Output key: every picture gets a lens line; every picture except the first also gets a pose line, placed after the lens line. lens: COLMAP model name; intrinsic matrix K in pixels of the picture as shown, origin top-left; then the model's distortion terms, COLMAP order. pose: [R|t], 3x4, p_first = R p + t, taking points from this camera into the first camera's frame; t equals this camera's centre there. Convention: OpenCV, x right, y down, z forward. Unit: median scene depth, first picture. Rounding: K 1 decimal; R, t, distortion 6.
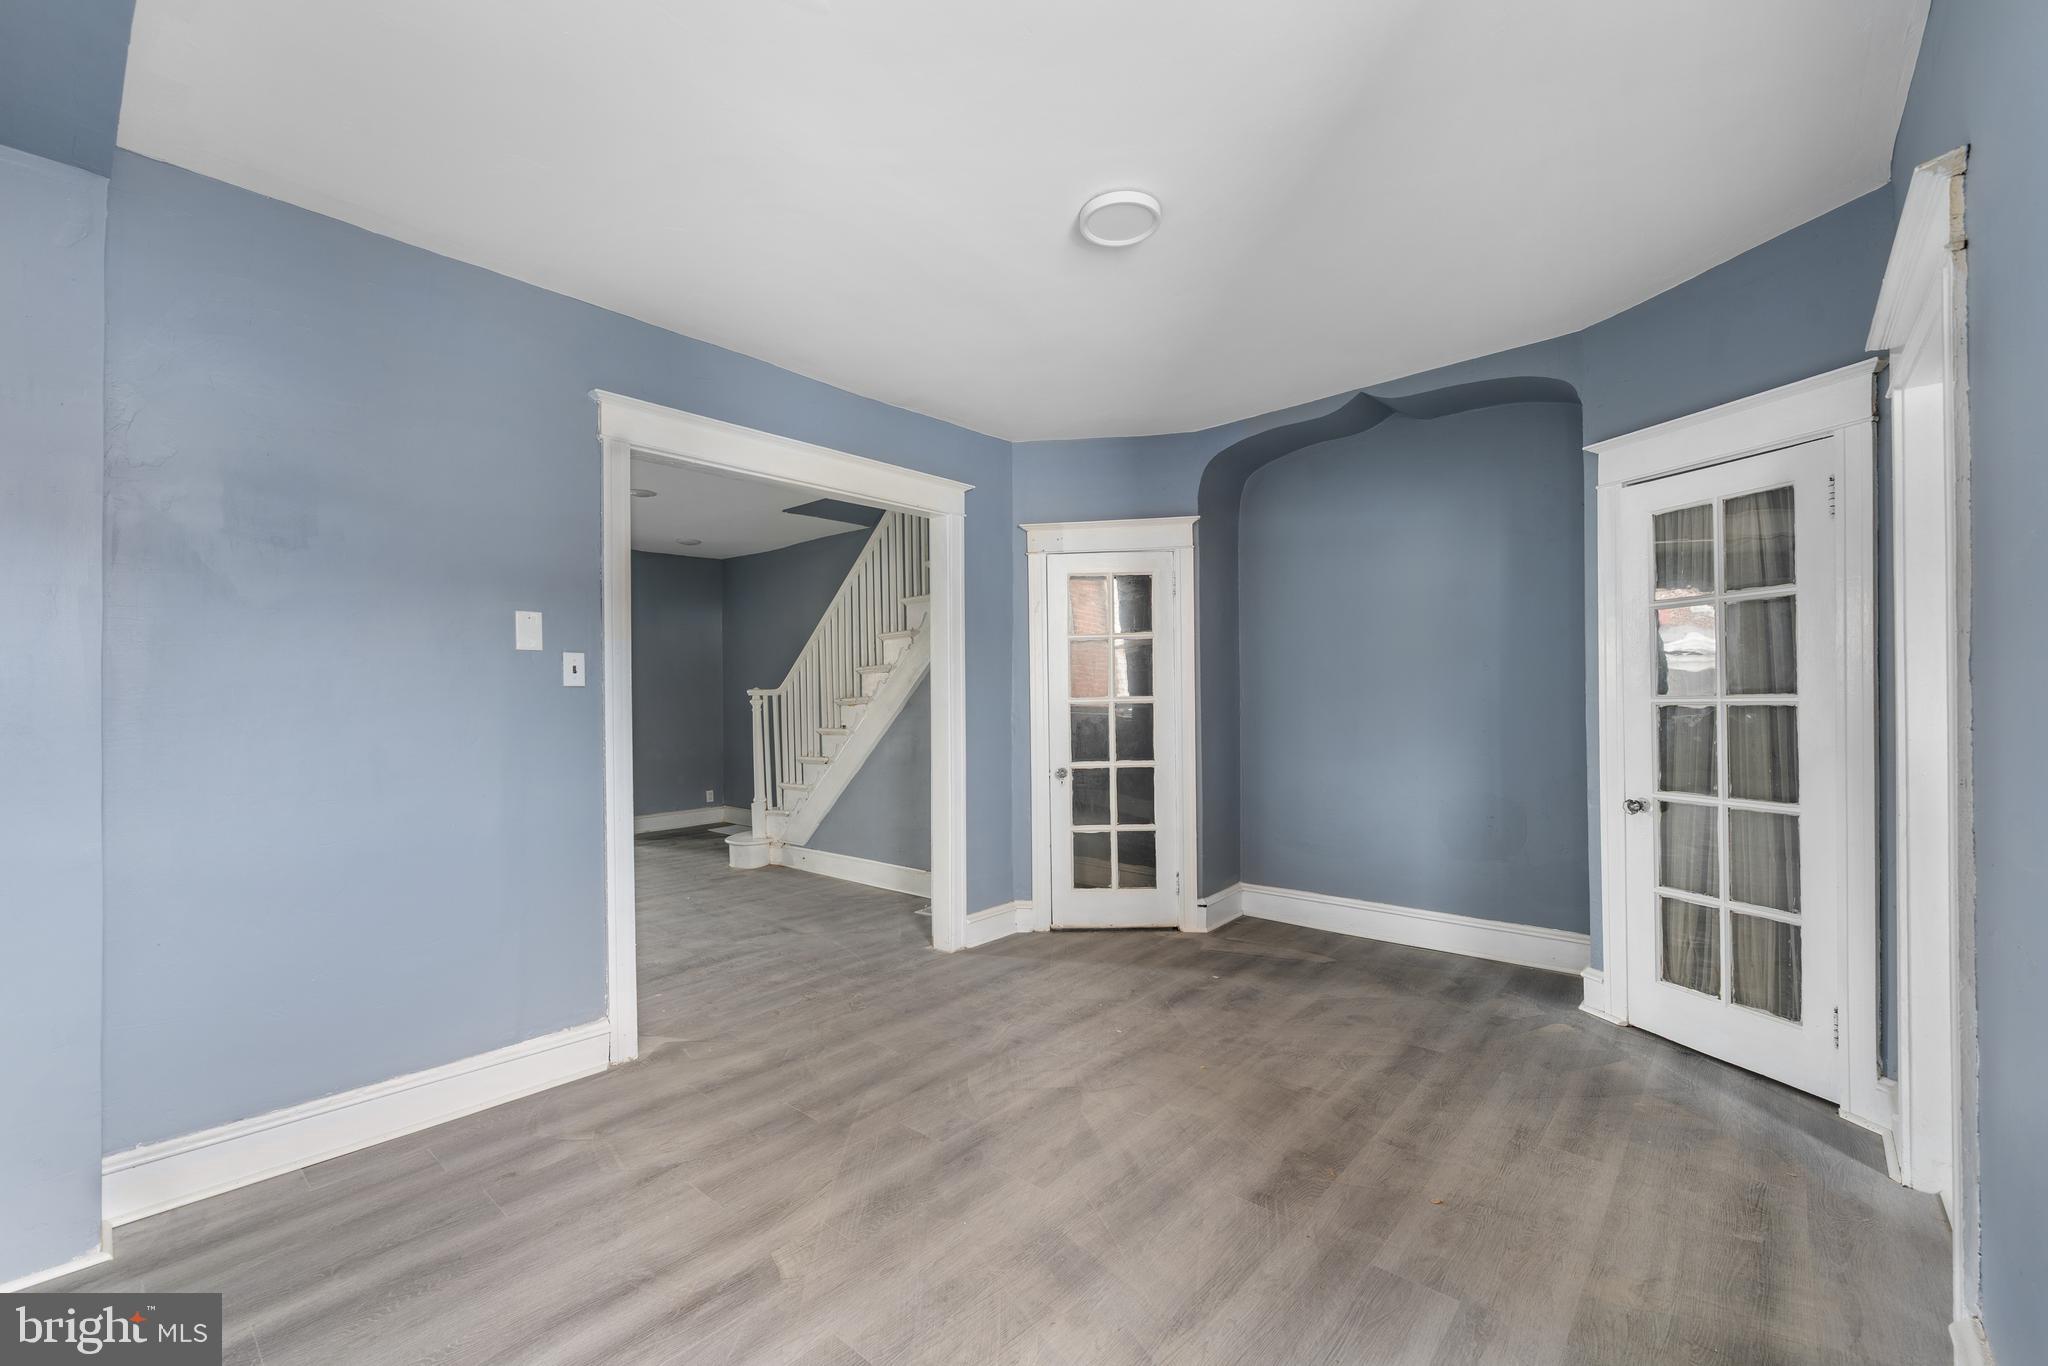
lens RADIAL K [[845.5, 0, 1024.0], [0, 845.5, 694.9], [0, 0, 1]] dist [-0.000236, -0.000215]
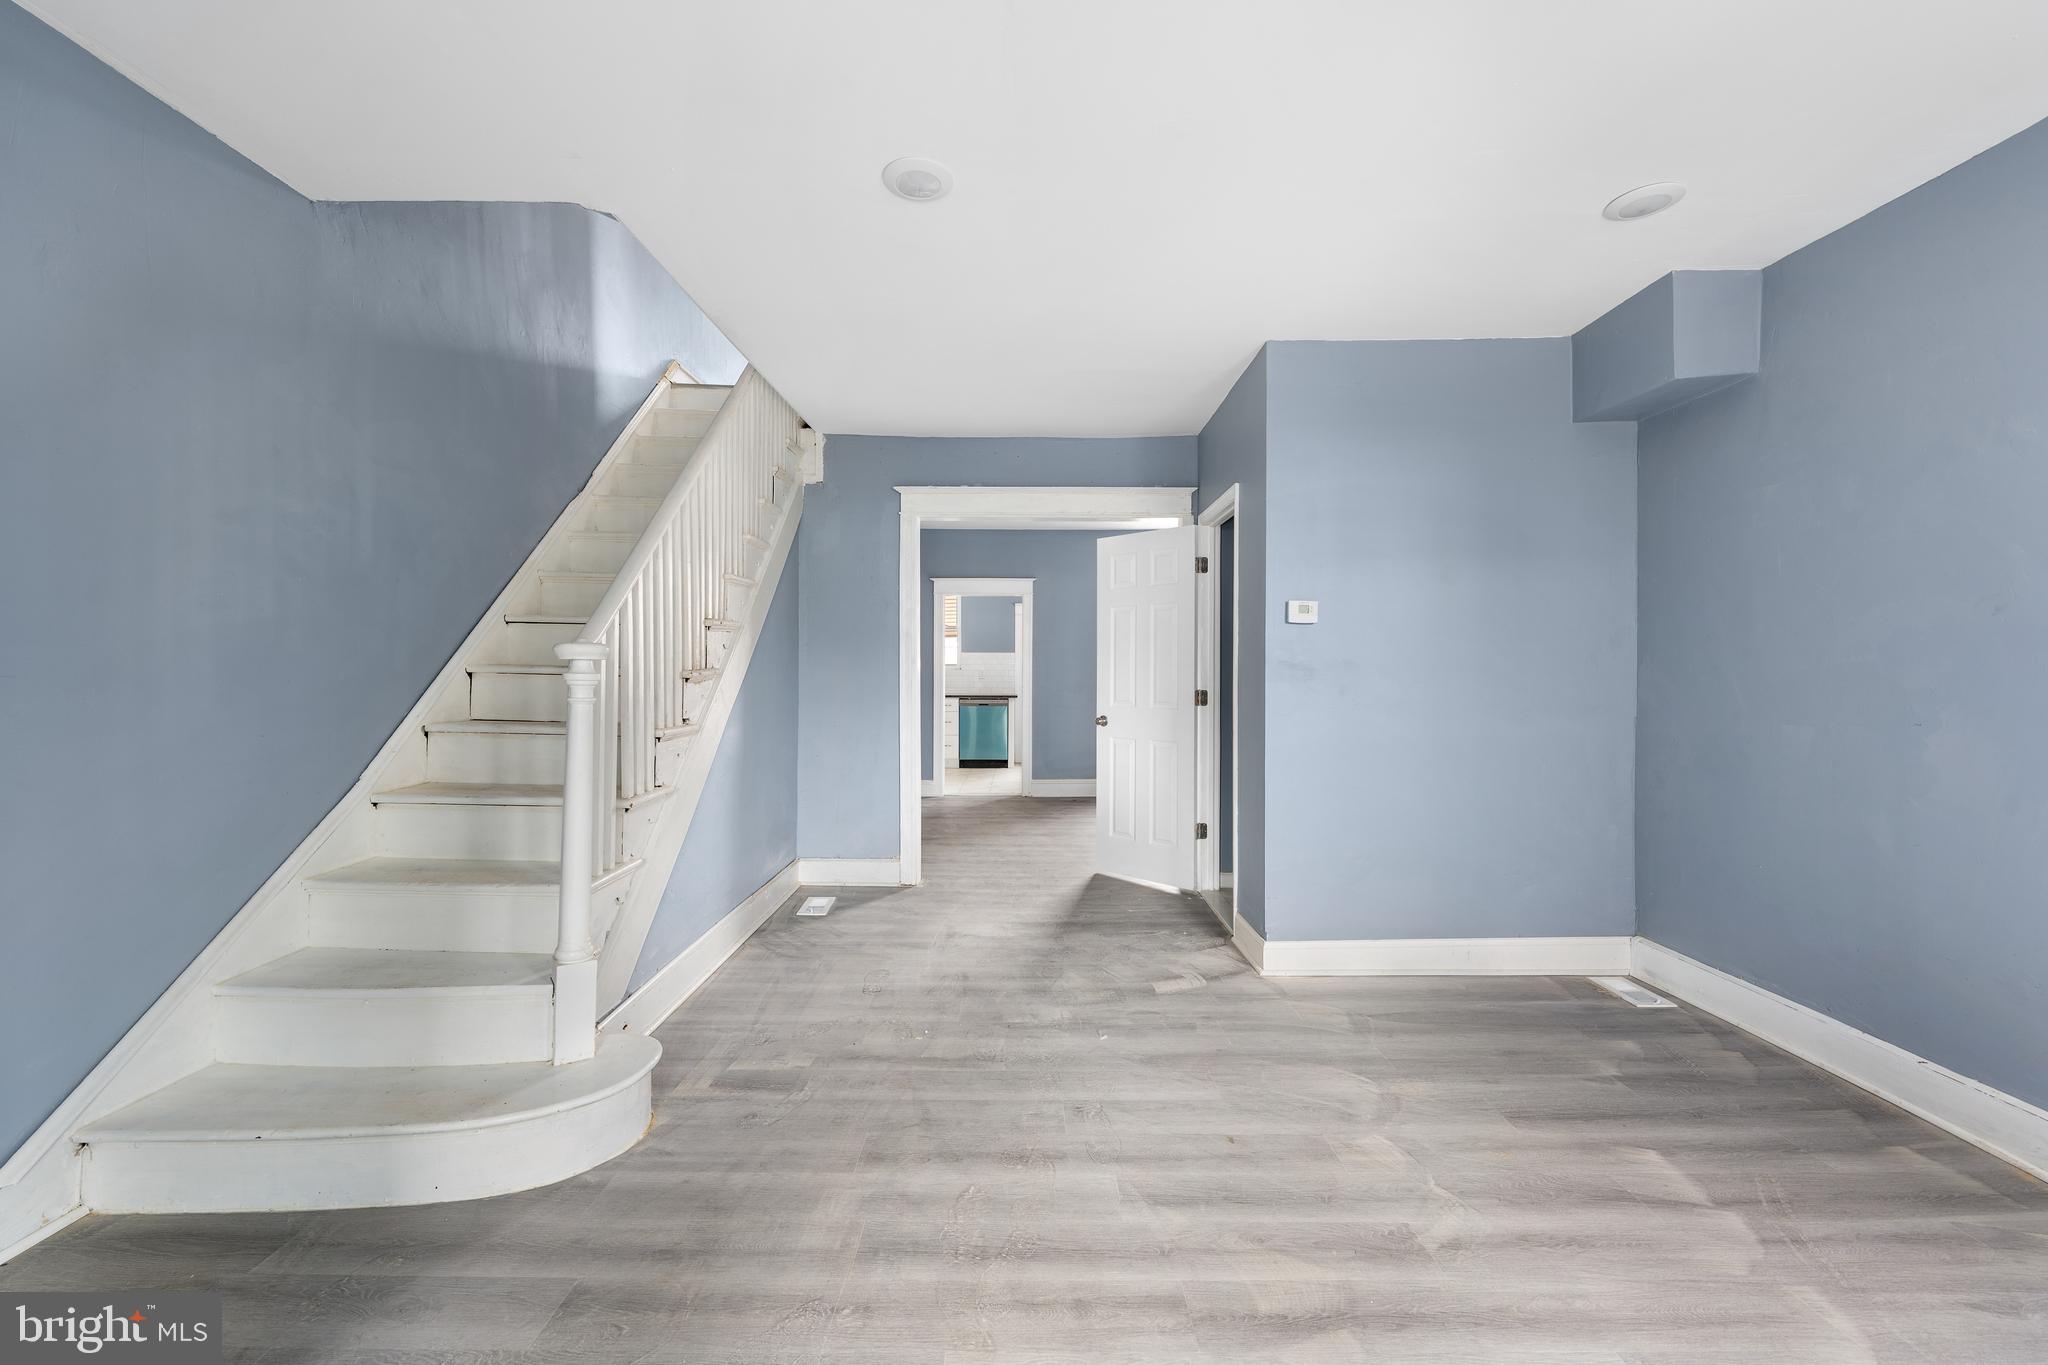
lens RADIAL K [[837.9, 0, 1019.2], [0, 837.9, 672.2], [0, 0, 1]] dist [0.000027, -0.000210]
pose [[-0.659163, 0.008150, 0.751956, -1.057587], [0.005209, 0.999967, -0.006271, 0.013563], [-0.751982, -0.000216, -0.659183, 1.636661]]
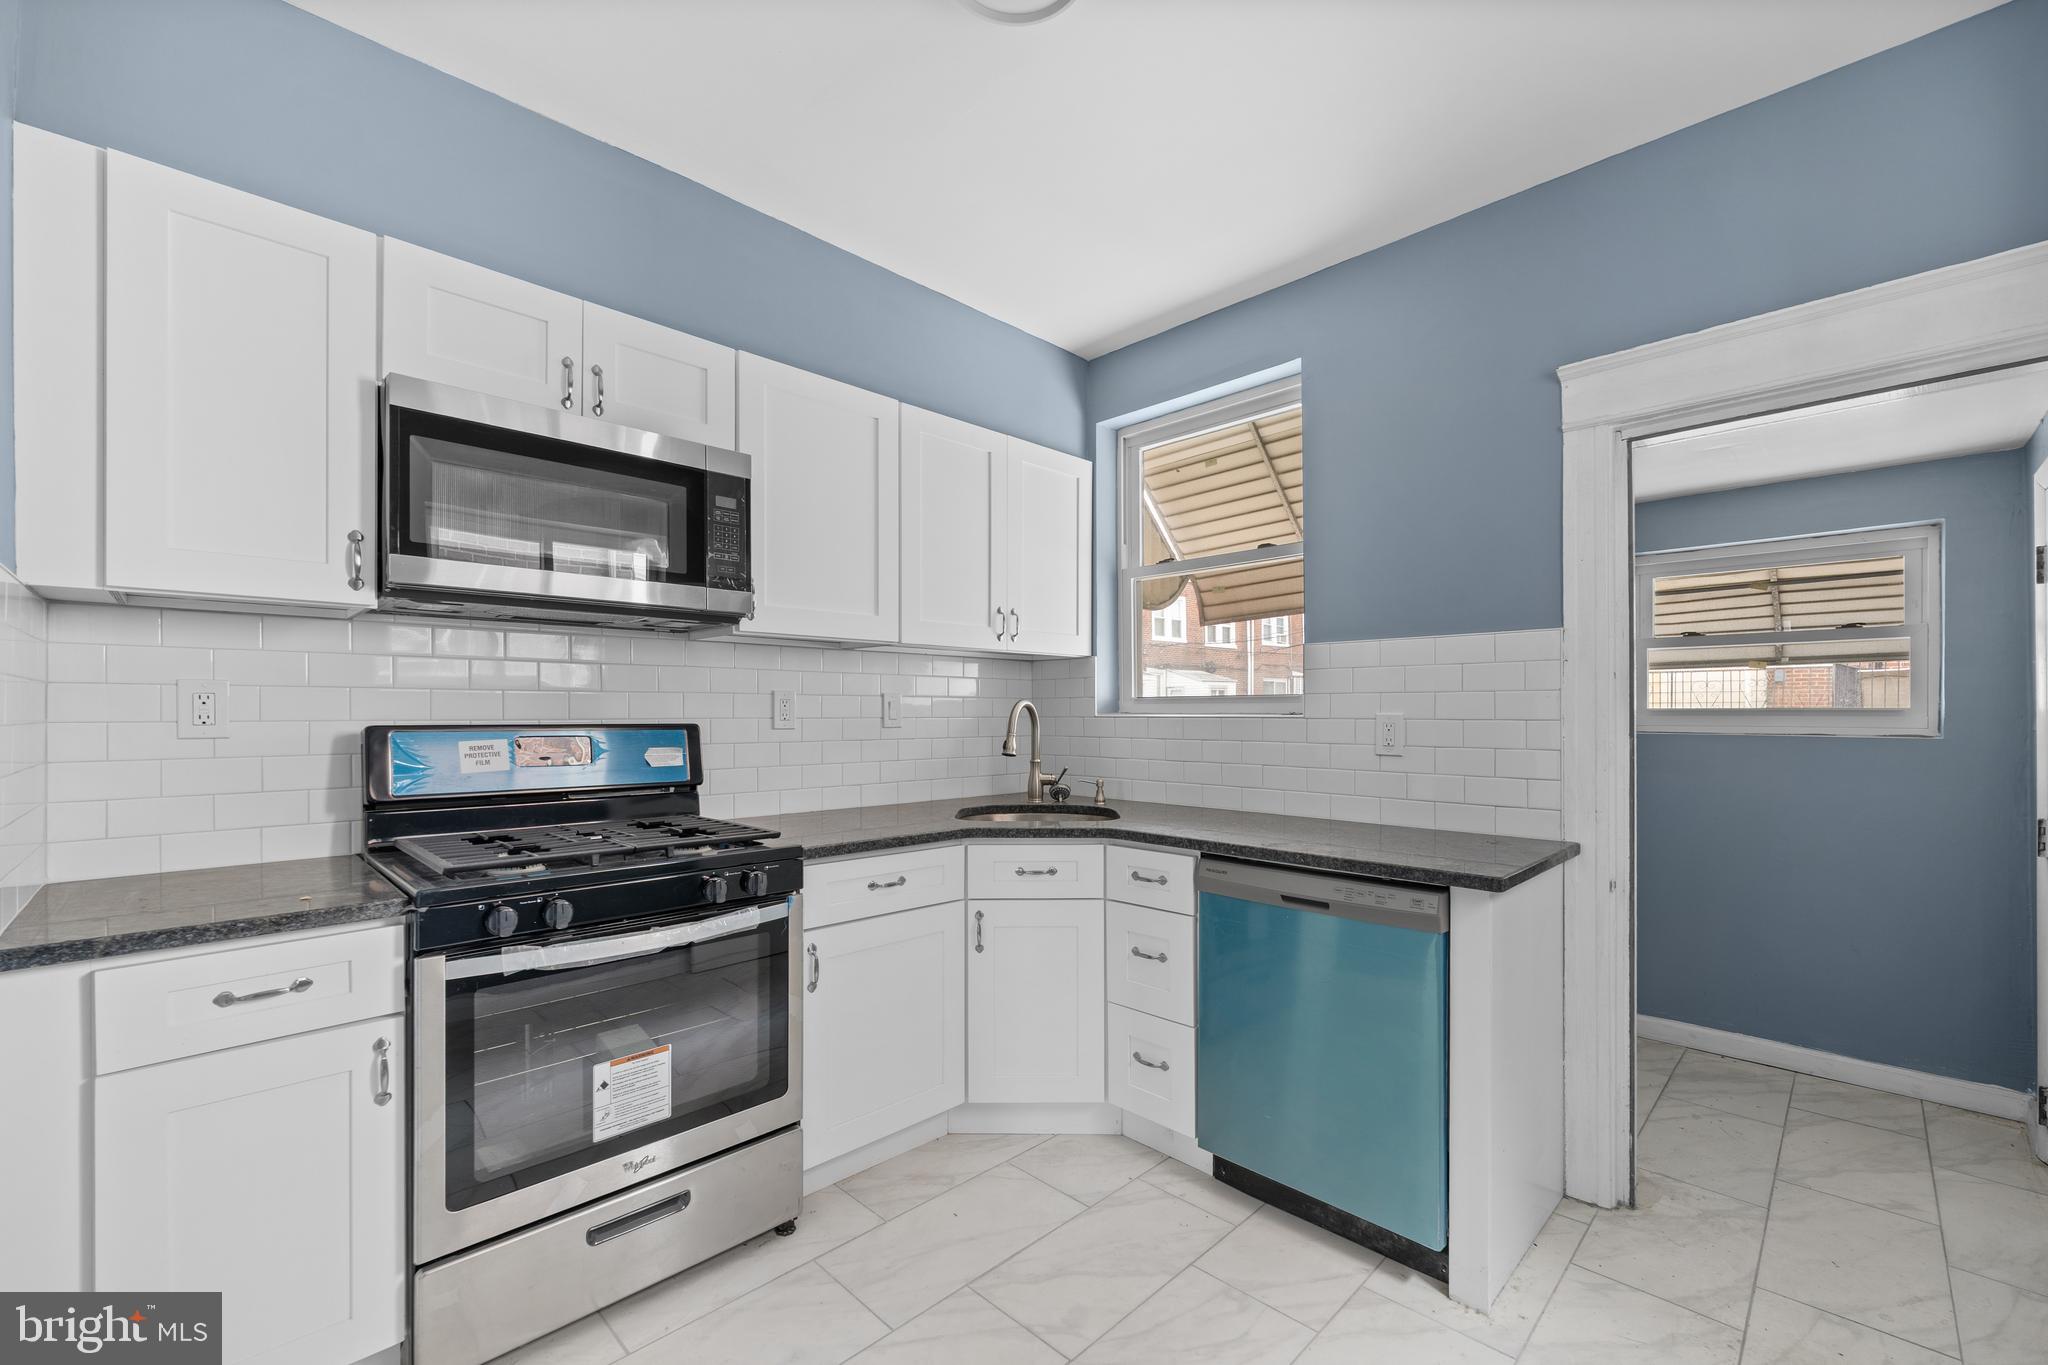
lens RADIAL K [[846.0, 0, 1026.7], [0, 846.0, 713.5], [0, 0, 1]] dist [0.001037, -0.000303]
pose [[0.060740, 0.009079, 0.998112, 0.379550], [0.000308, 0.999958, -0.009114, -0.007406], [-0.998154, 0.000861, 0.060735, 0.224910]]
